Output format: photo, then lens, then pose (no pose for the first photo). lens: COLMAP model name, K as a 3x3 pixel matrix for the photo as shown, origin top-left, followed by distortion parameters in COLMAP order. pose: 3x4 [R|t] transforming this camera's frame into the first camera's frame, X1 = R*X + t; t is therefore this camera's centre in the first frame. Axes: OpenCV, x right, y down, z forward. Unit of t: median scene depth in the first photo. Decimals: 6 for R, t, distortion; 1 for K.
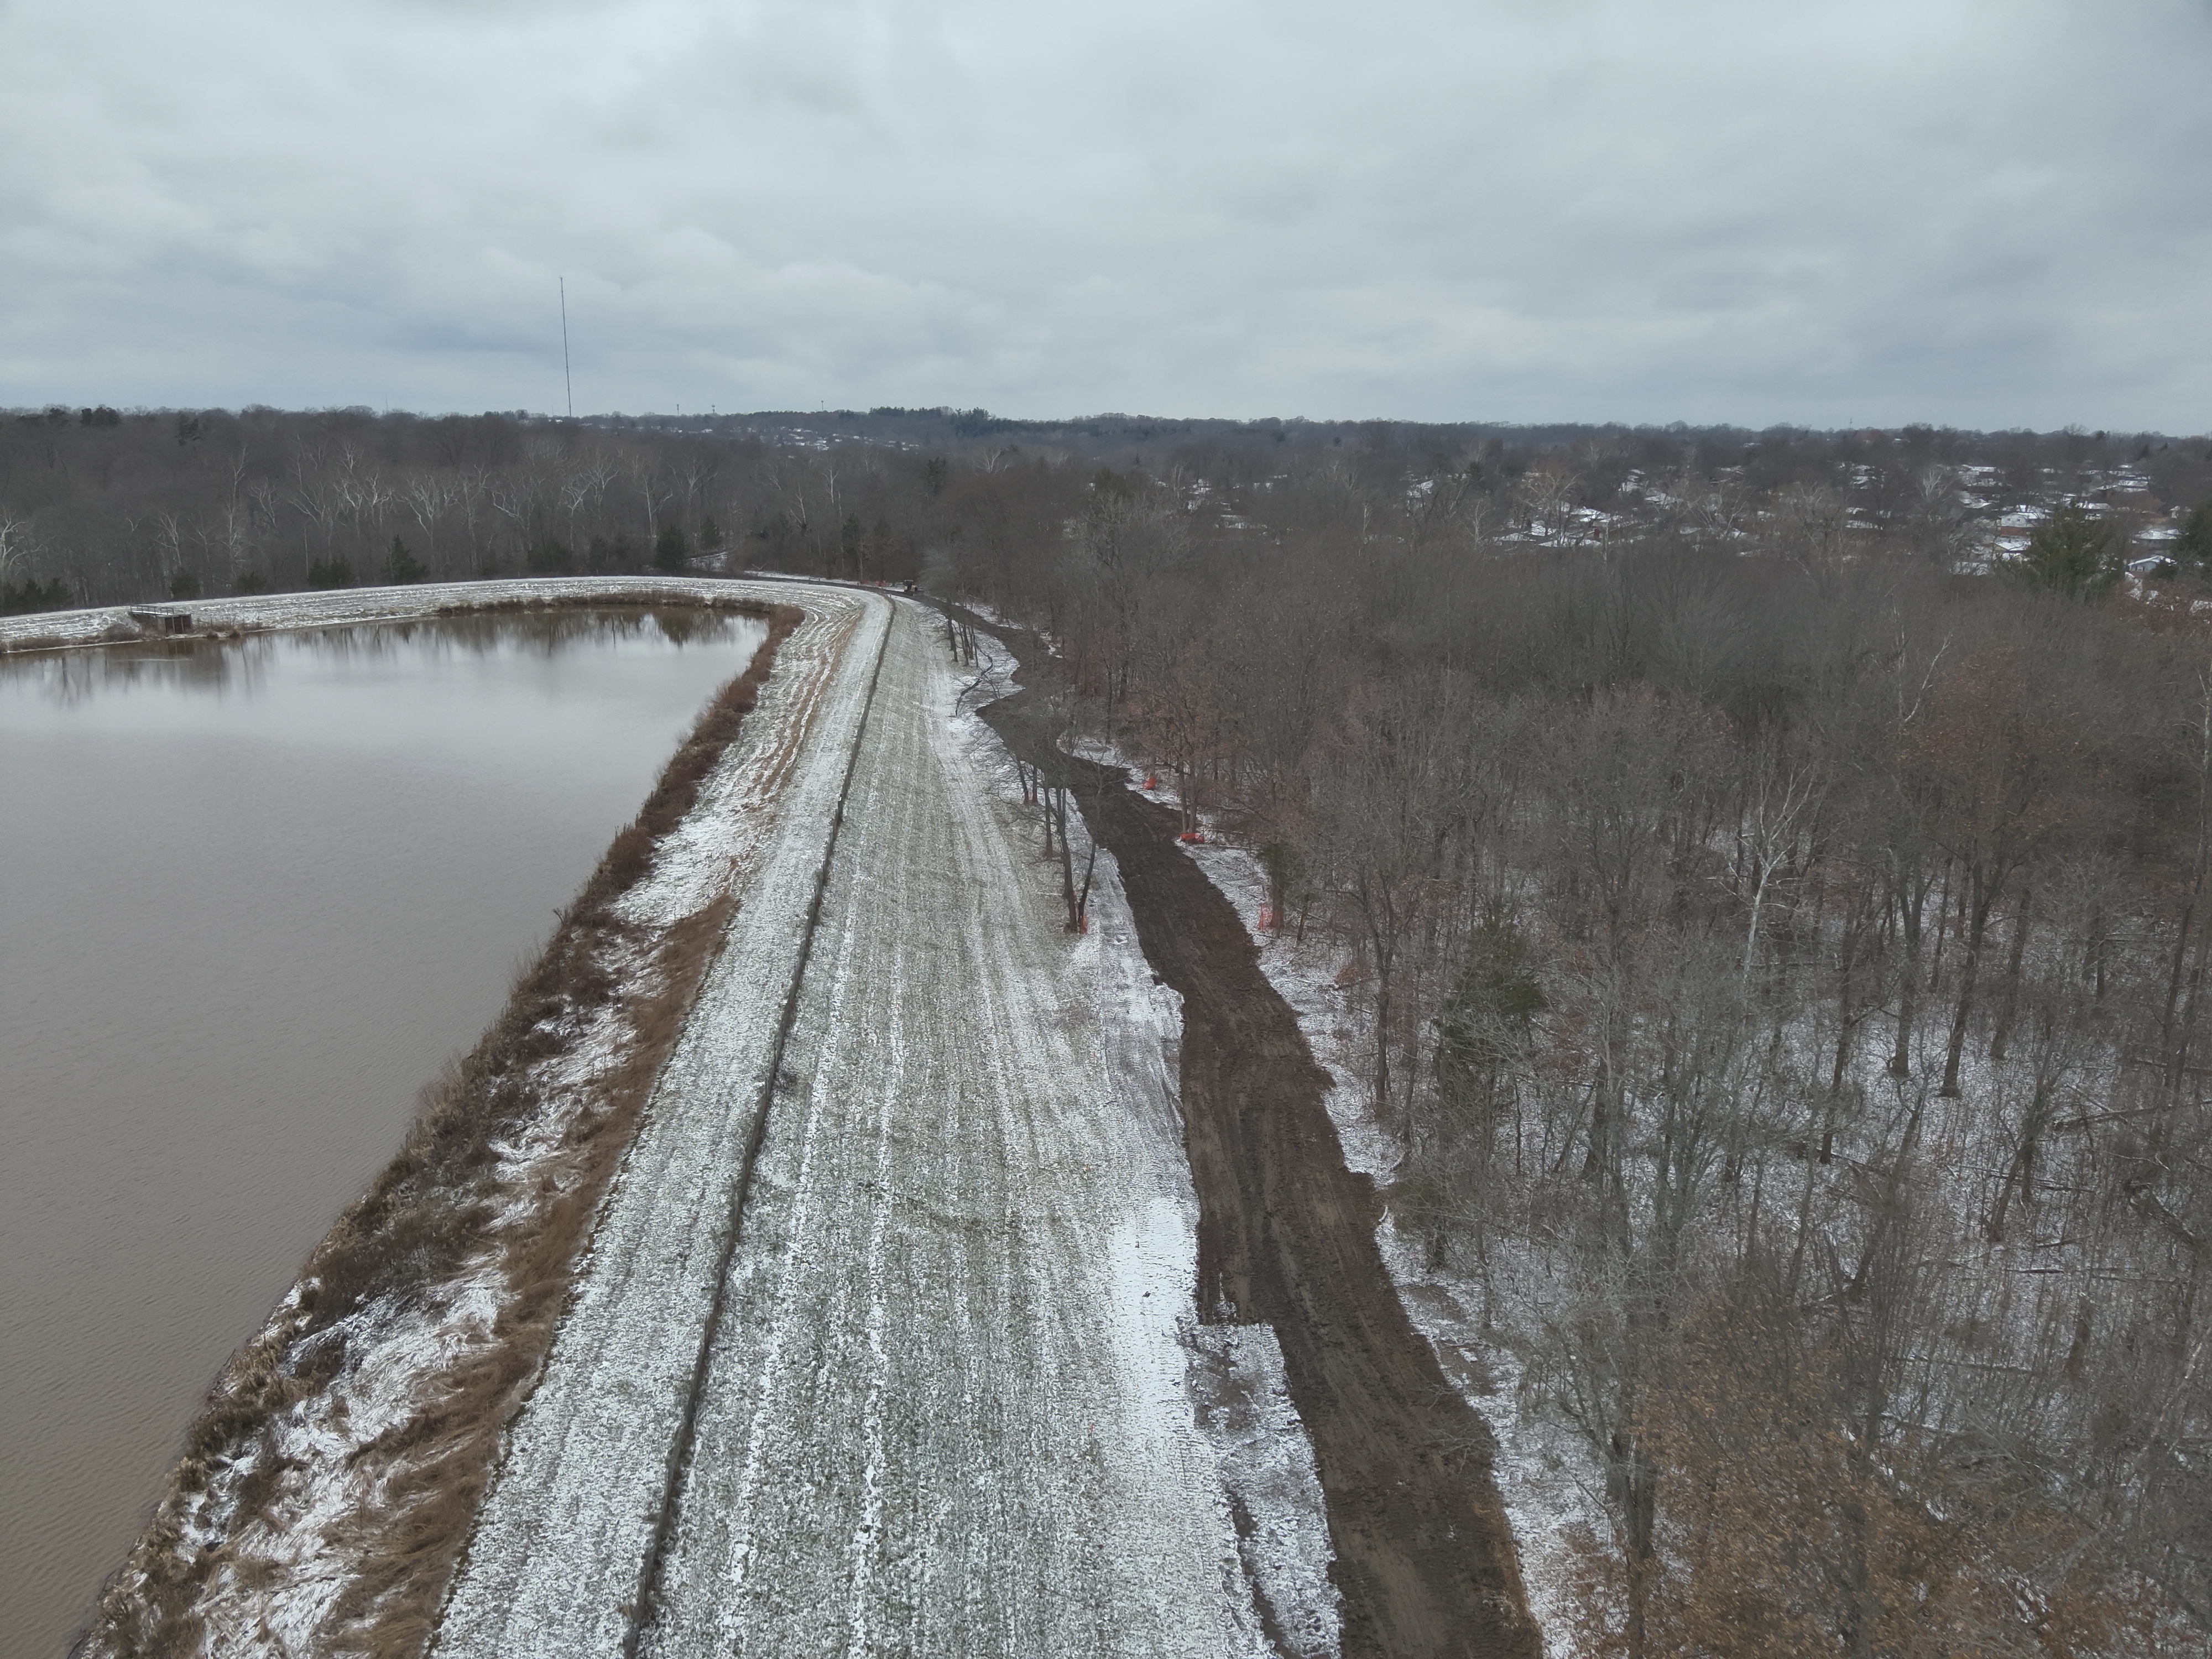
lens RADIAL K [[1590.5, 0, 1113.8], [0, 1590.5, 841.5], [0, 0, 1]] dist [0.119170, -0.214373]
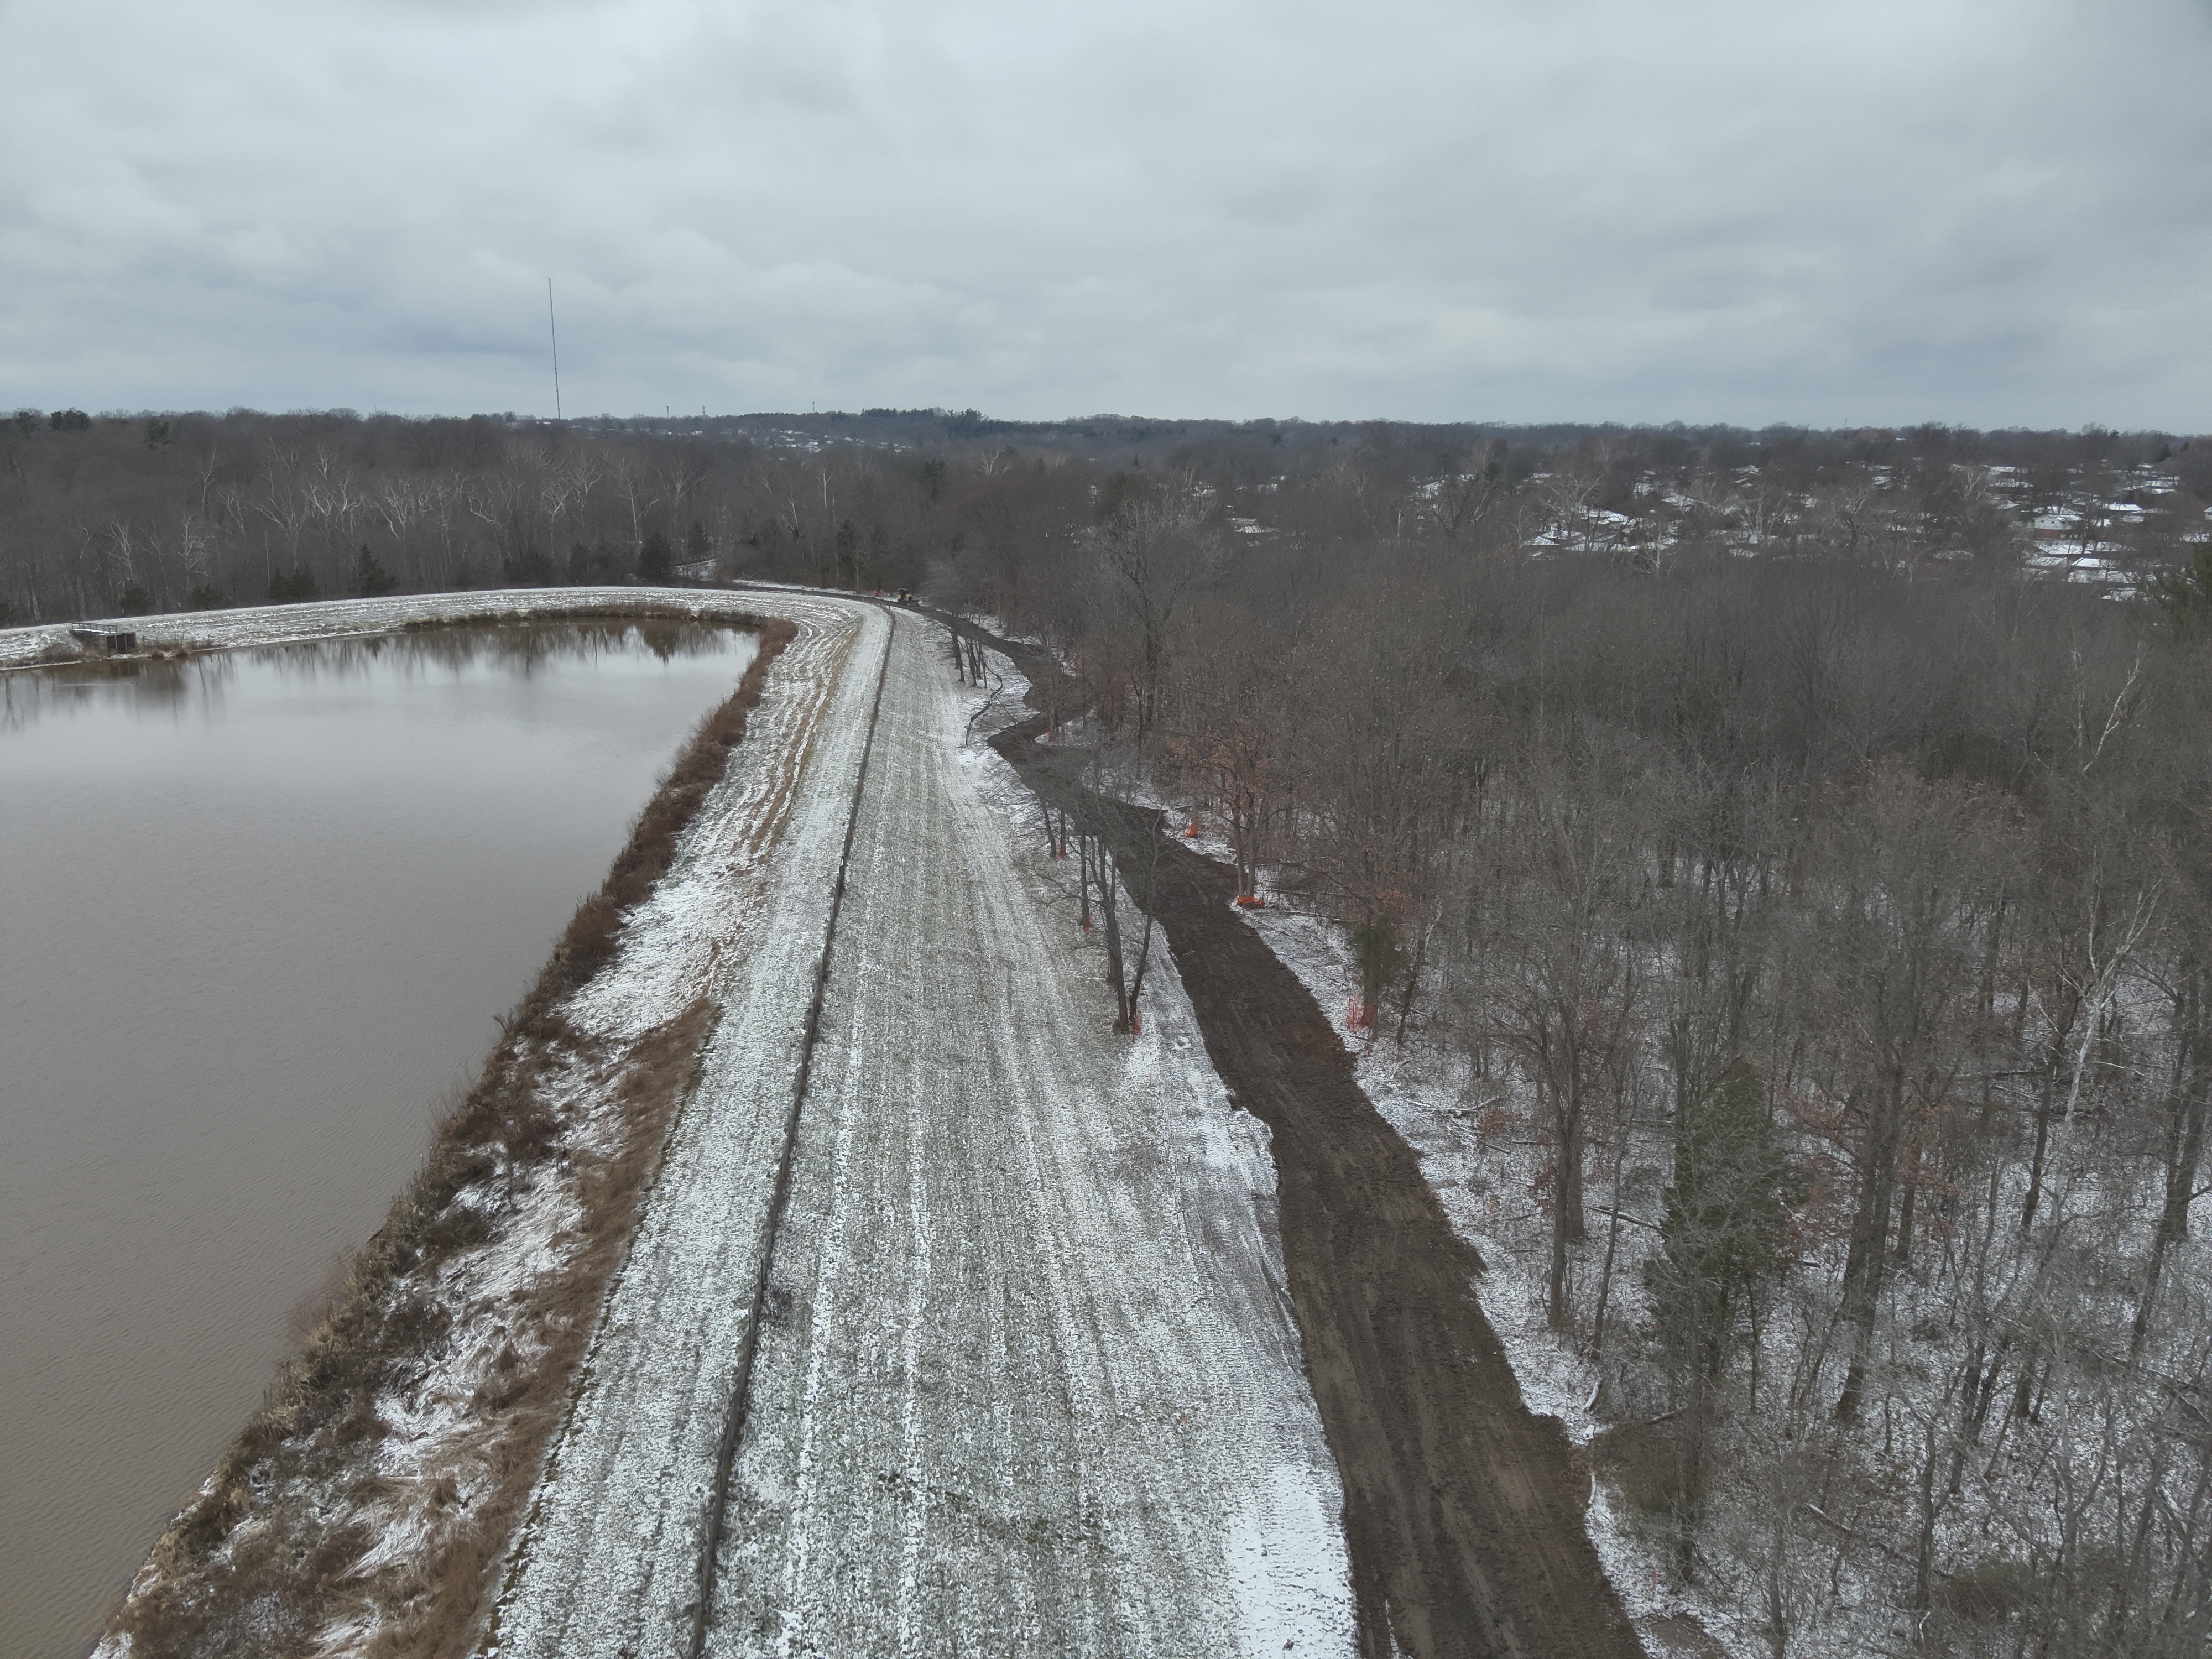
lens RADIAL K [[1590.5, 0, 1110.2], [0, 1590.5, 833.3], [0, 0, 1]] dist [0.119170, -0.214373]
pose [[0.999991, -0.003136, 0.002698, -0.011716], [0.003151, 0.999980, -0.005433, -0.014317], [-0.002681, 0.005441, 0.999982, 0.056902]]
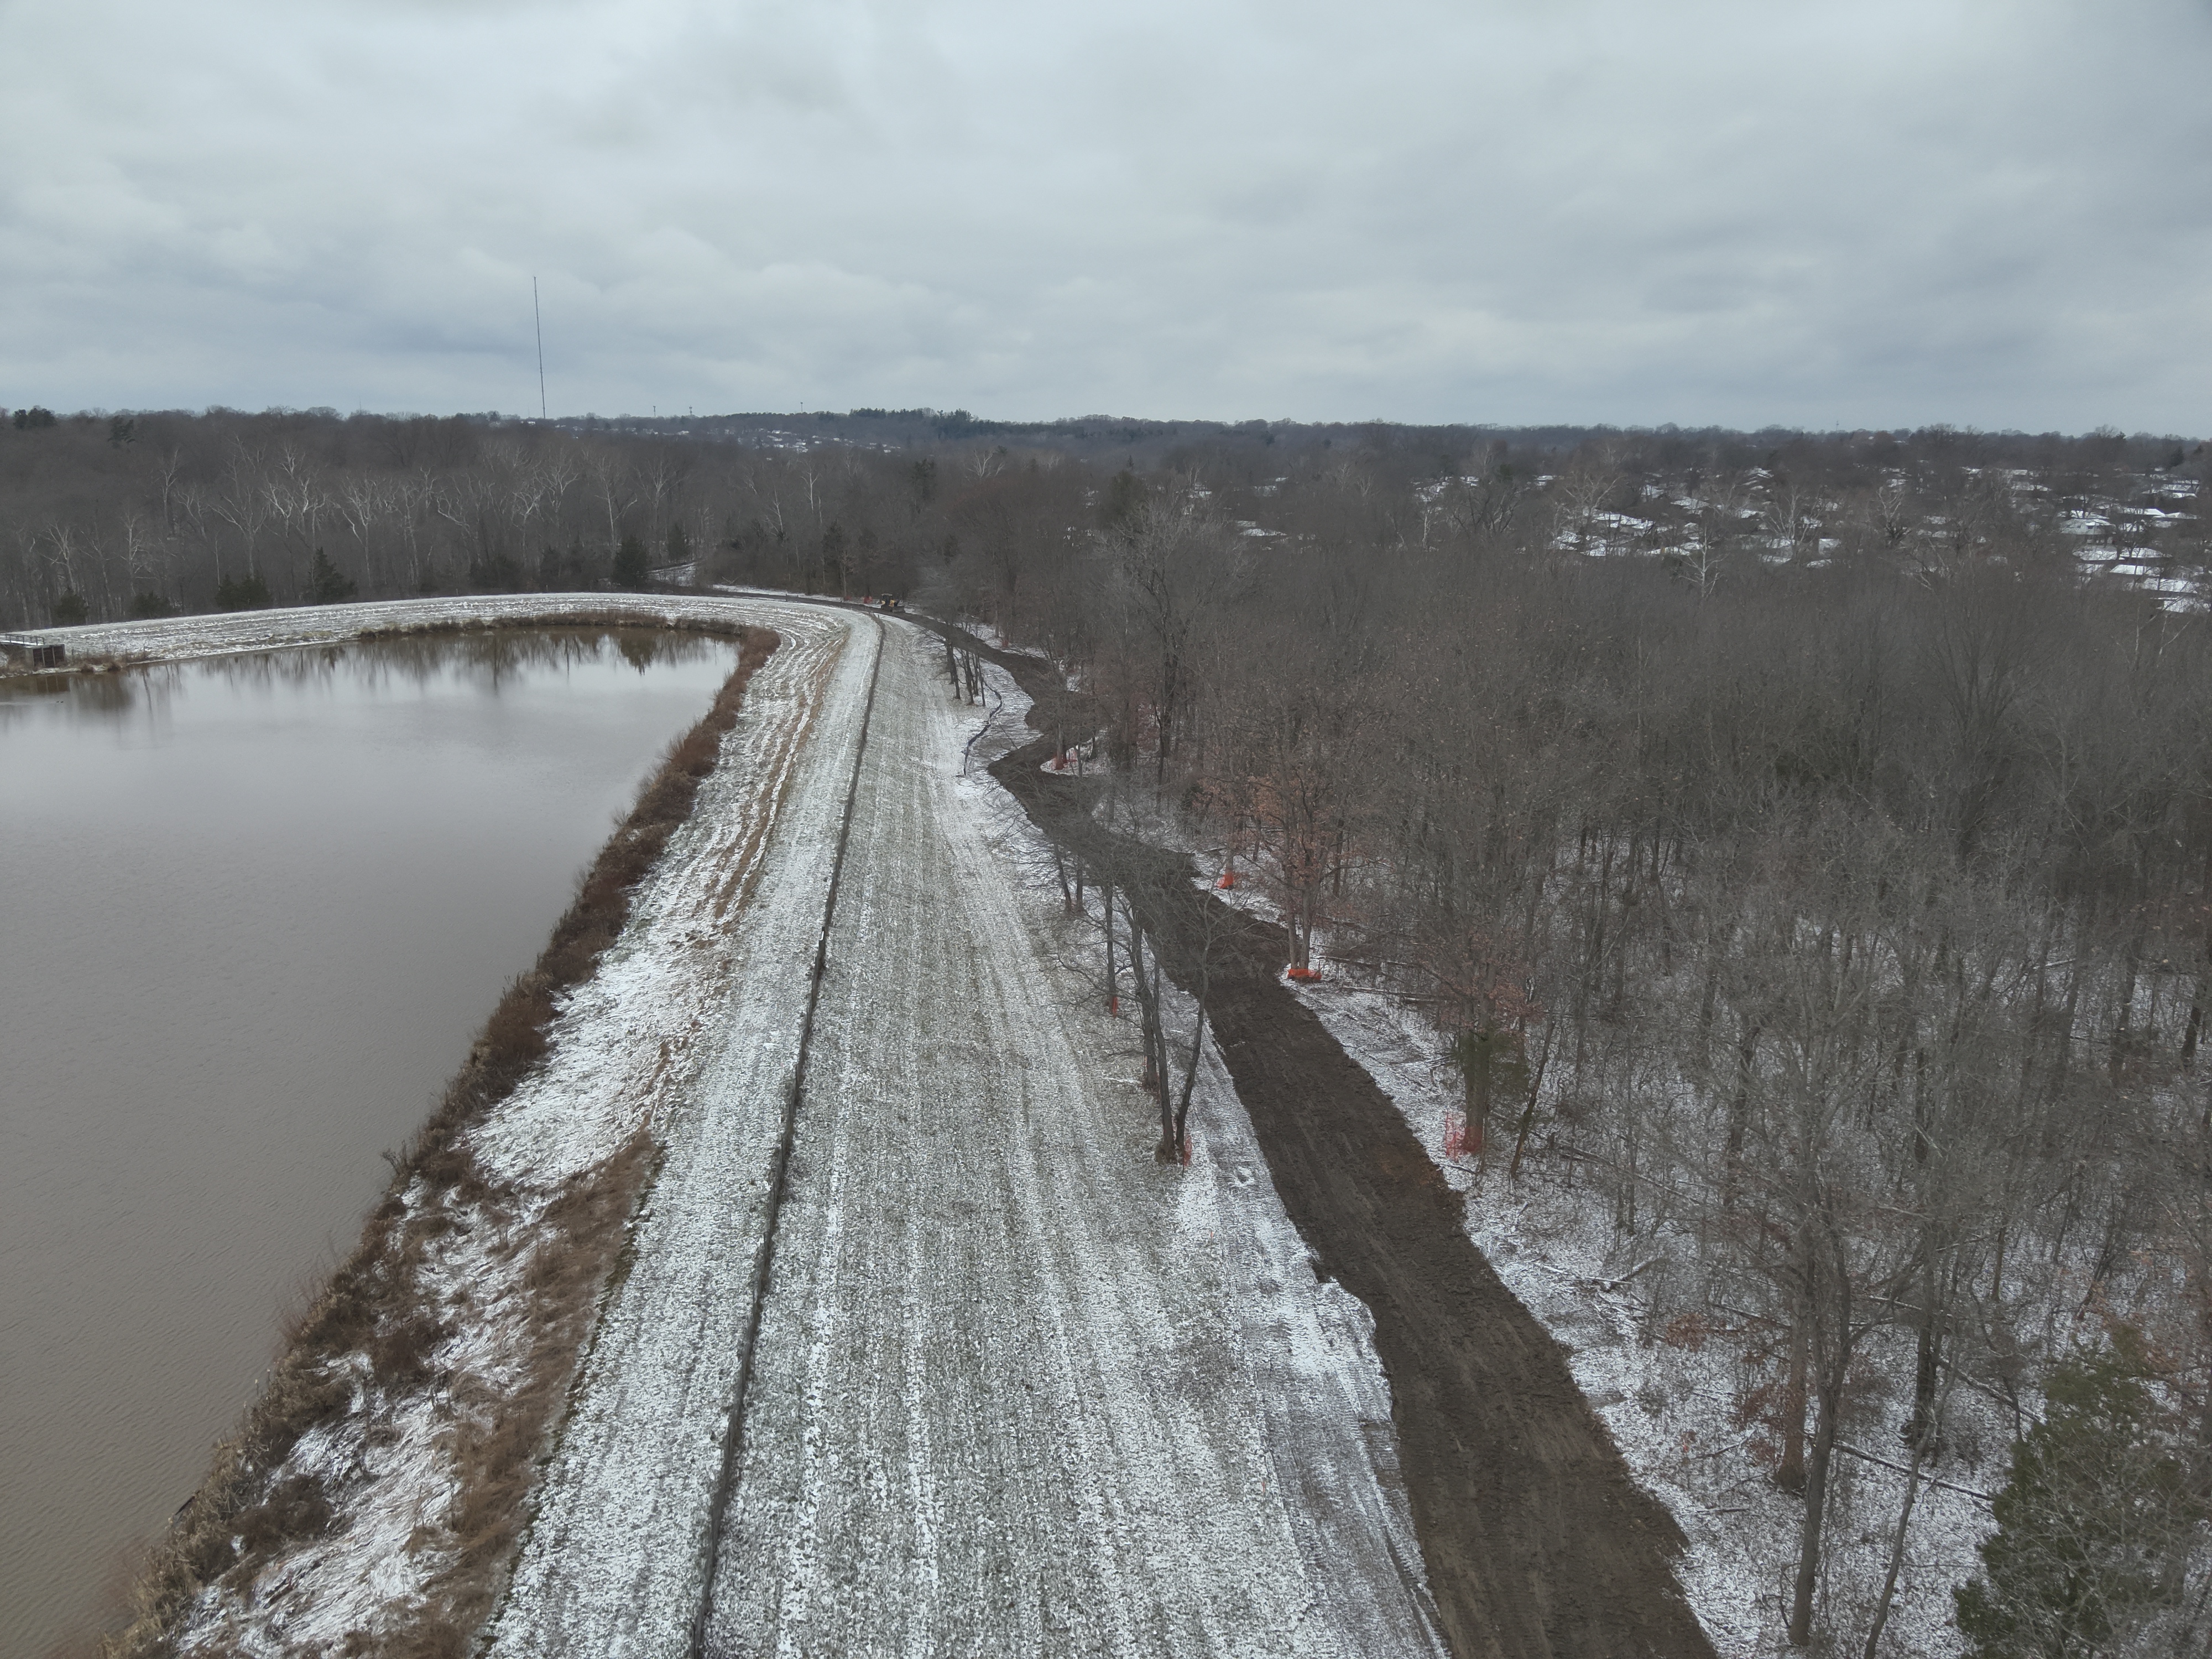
lens RADIAL K [[1590.5, 0, 1107.0], [0, 1590.5, 826.6], [0, 0, 1]] dist [0.119170, -0.214373]
pose [[0.999965, -0.002335, 0.008001, -0.019252], [0.002417, 0.999944, -0.010274, -0.025896], [-0.007977, 0.010293, 0.999915, 0.109733]]
